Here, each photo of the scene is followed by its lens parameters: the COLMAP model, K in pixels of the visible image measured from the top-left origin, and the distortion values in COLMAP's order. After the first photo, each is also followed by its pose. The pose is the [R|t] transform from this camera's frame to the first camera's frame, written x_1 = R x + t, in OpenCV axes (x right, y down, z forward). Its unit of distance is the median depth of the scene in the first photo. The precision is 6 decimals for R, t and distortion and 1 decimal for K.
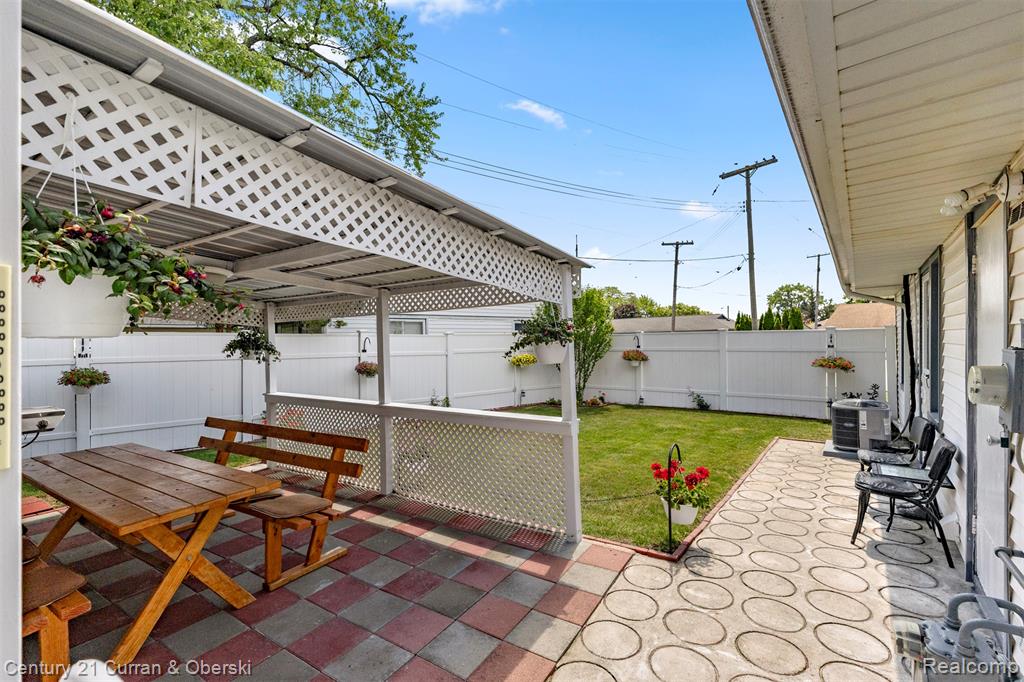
lens RADIAL K [[447.7, 0, 509.8], [0, 447.7, 342.2], [0, 0, 1]] dist [0.008693, -0.000328]
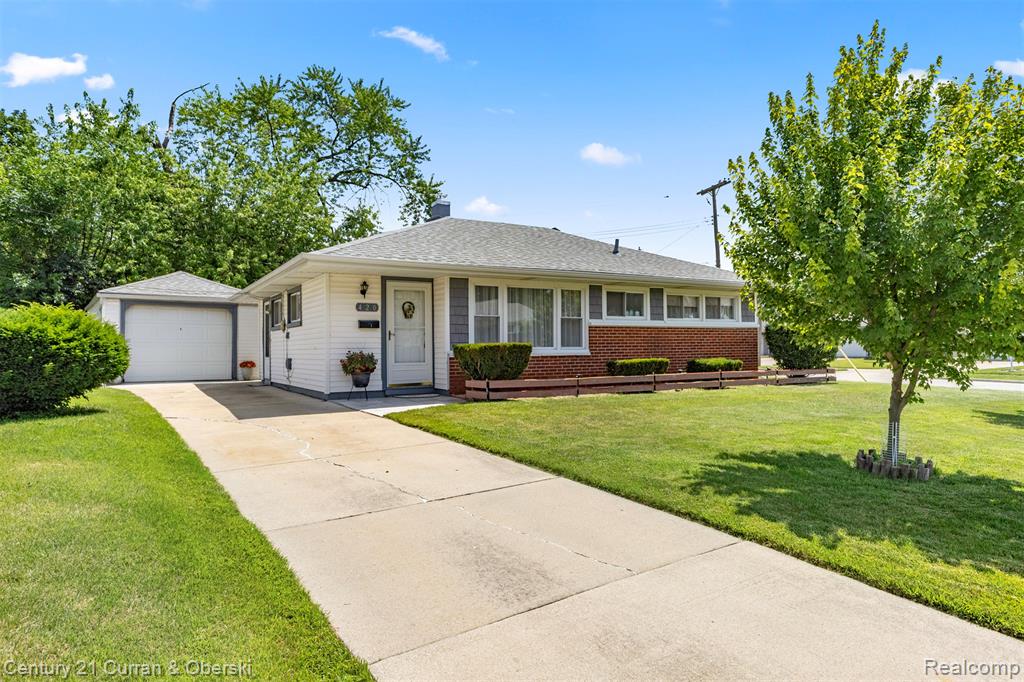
lens RADIAL K [[637.6, 0, 510.3], [0, 637.6, 338.8], [0, 0, 1]] dist [0.007449, 0.002692]
pose [[0.928393, -0.006744, -0.371539, 0.870057], [0.000754, 0.999867, -0.016265, 0.039050], [0.371600, 0.014820, 0.928275, -0.951889]]
